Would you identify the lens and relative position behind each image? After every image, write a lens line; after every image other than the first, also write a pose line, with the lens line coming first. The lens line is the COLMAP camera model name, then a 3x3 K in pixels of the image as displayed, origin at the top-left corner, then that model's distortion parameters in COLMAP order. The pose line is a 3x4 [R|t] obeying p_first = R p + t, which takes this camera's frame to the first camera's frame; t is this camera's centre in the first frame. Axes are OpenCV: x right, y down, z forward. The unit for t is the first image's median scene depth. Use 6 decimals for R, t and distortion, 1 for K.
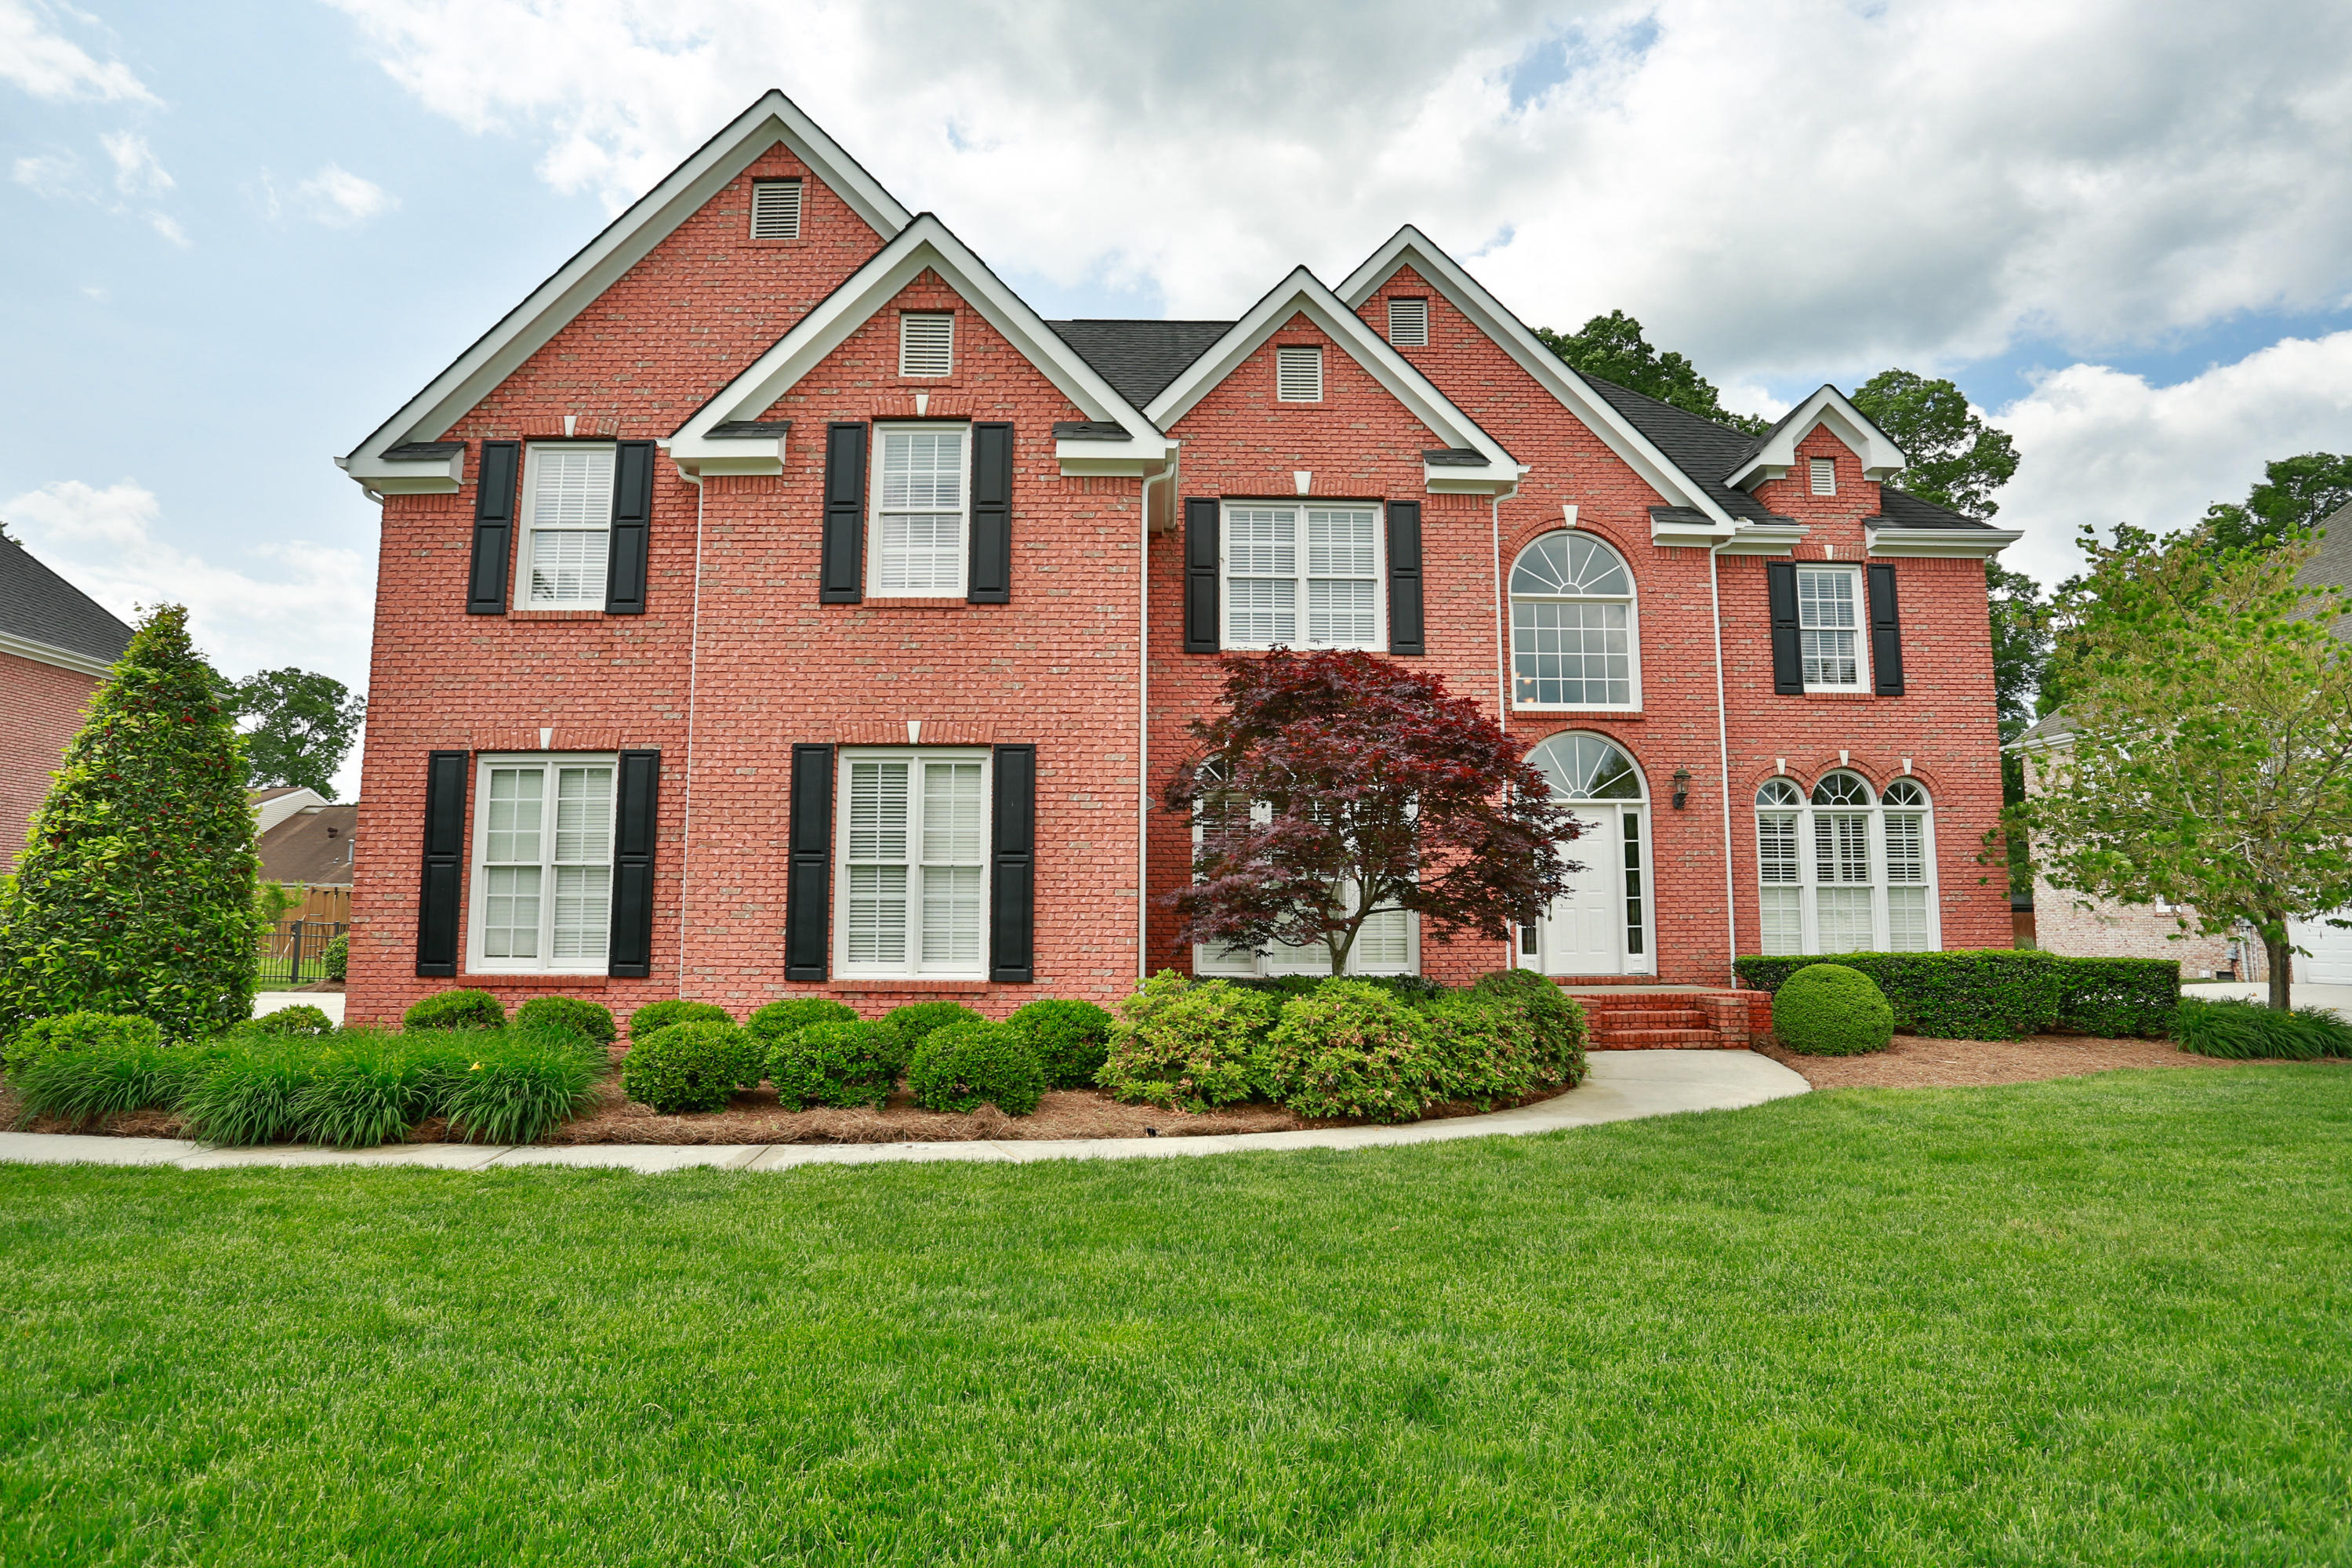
lens RADIAL K [[1199.5, 0, 1175.5], [0, 1199.5, 788.7], [0, 0, 1]] dist [-0.060370, 0.001578]
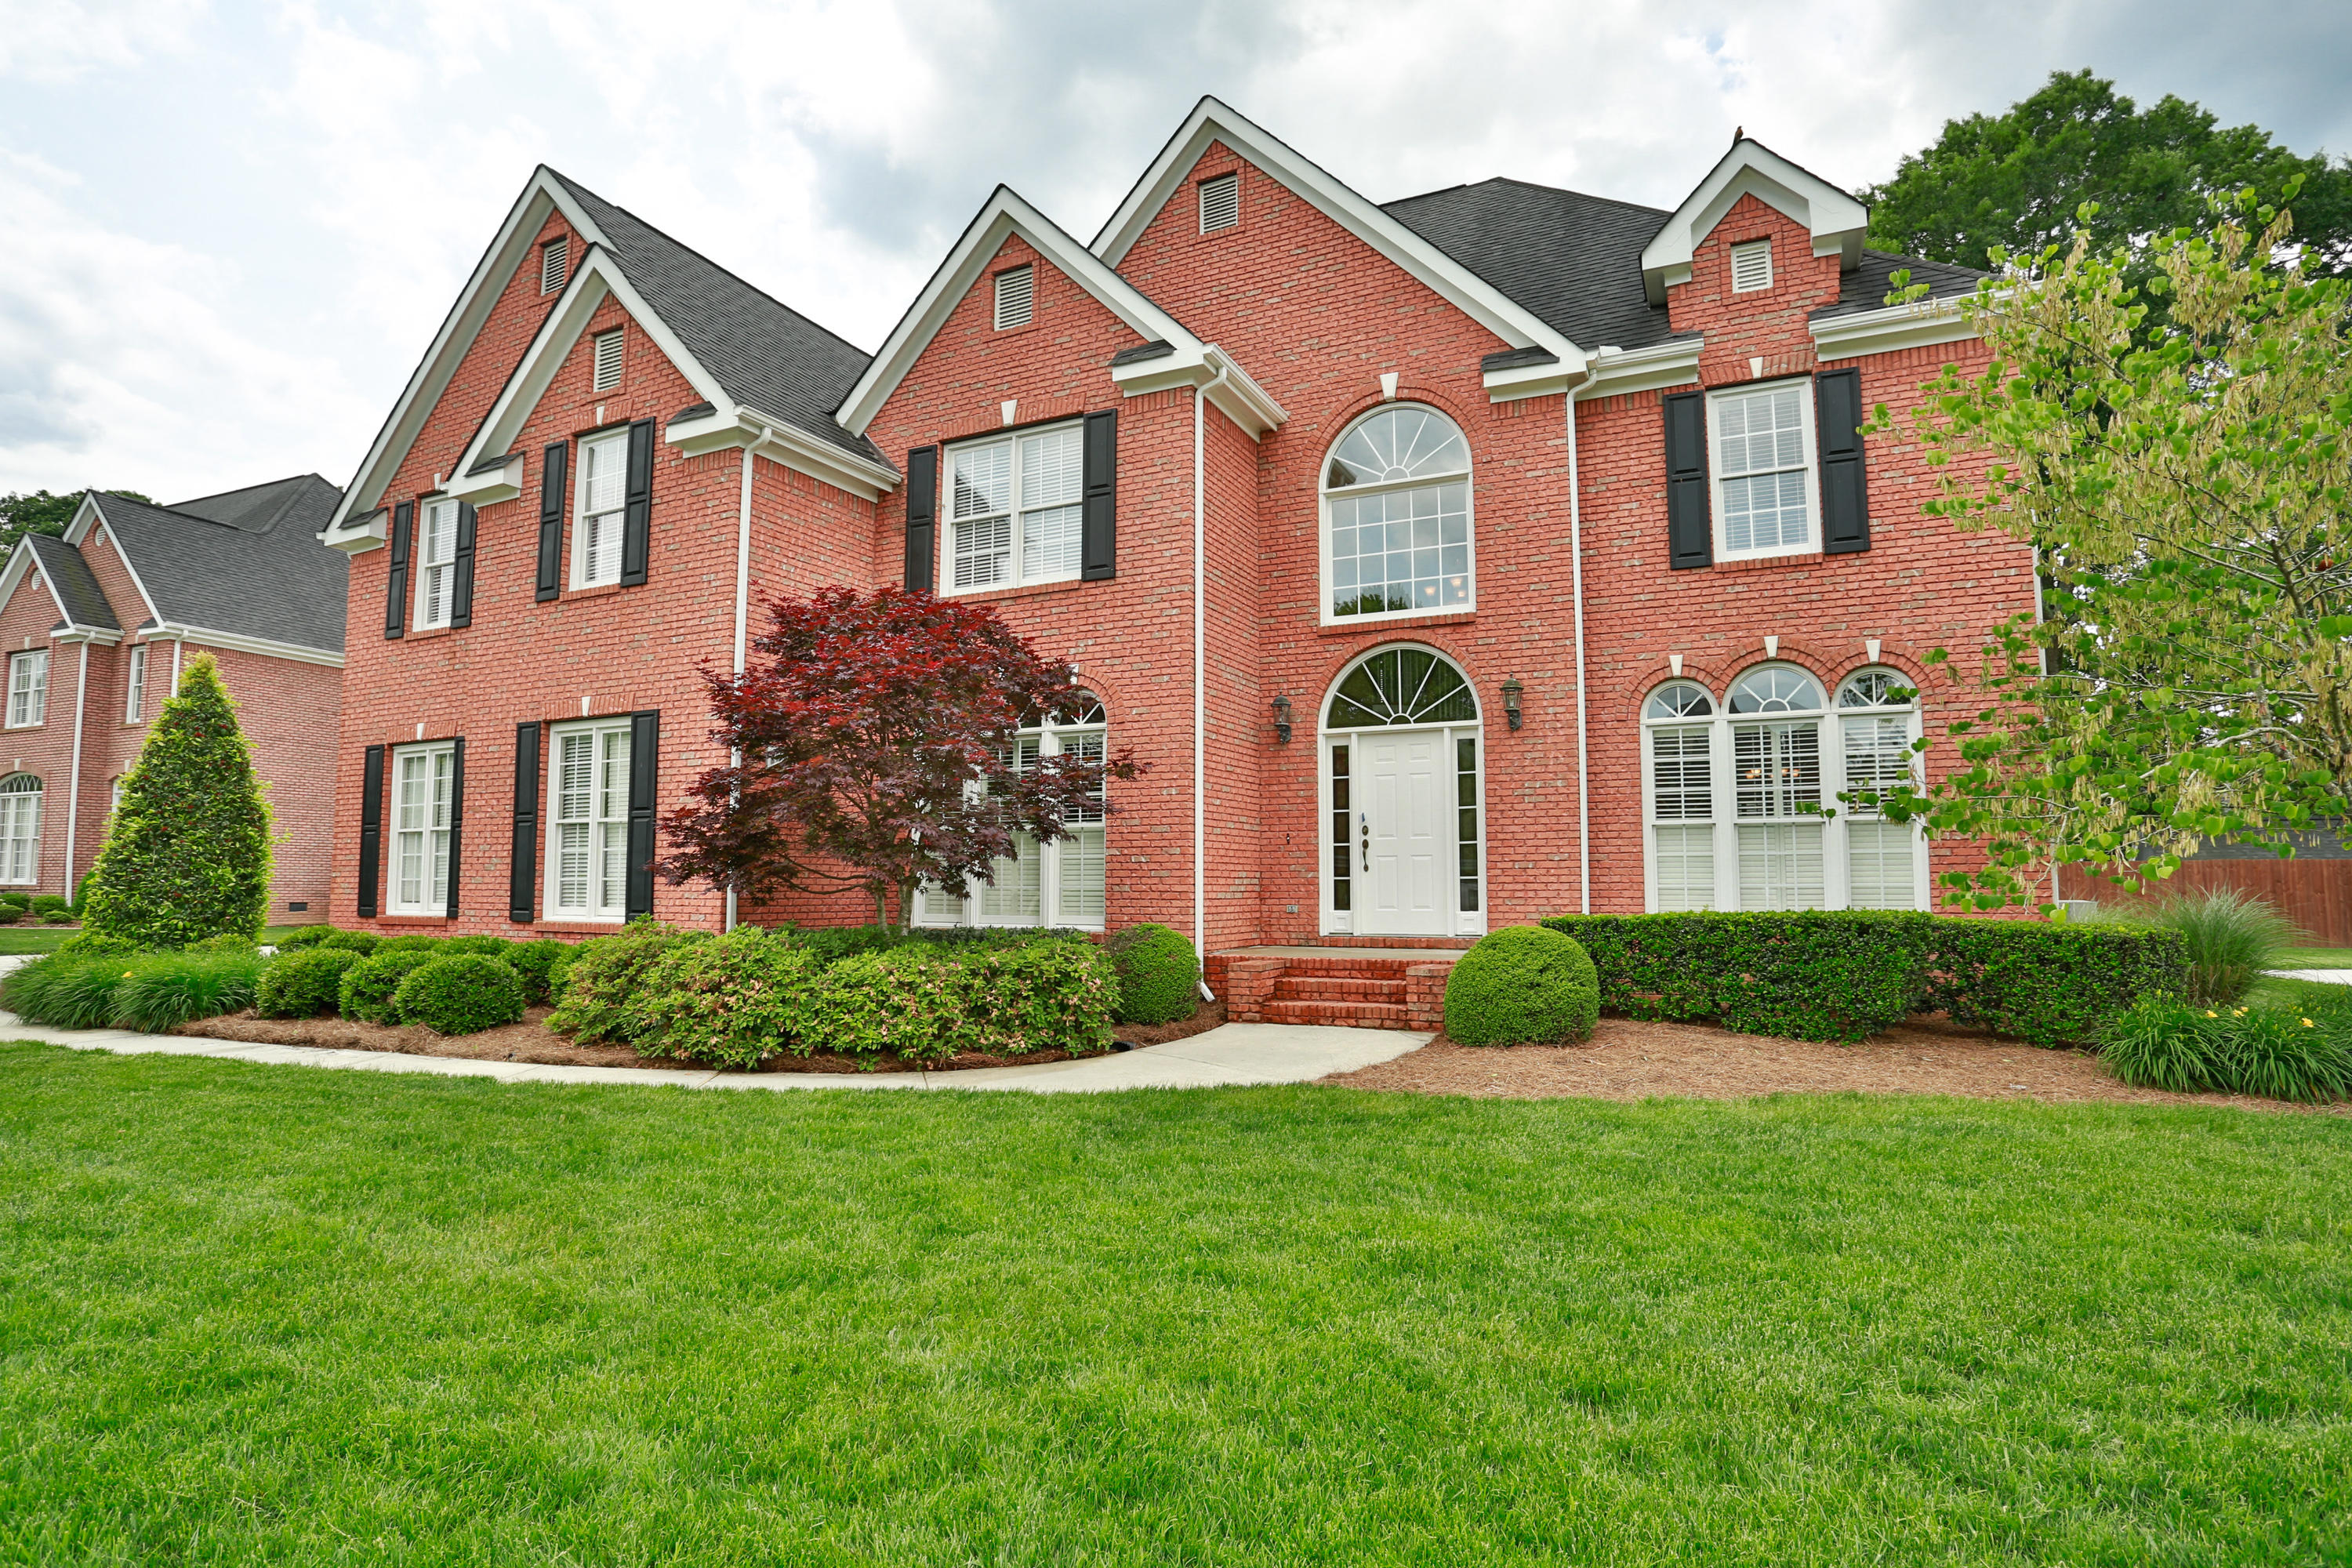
lens RADIAL K [[1217.7, 0, 1179.6], [0, 1217.7, 775.0], [0, 0, 1]] dist [-0.059301, 0.001163]
pose [[0.889514, -0.043292, -0.454853, 0.779246], [0.053015, 0.998556, 0.008636, 0.037125], [0.453823, -0.031796, 0.890525, 0.230145]]
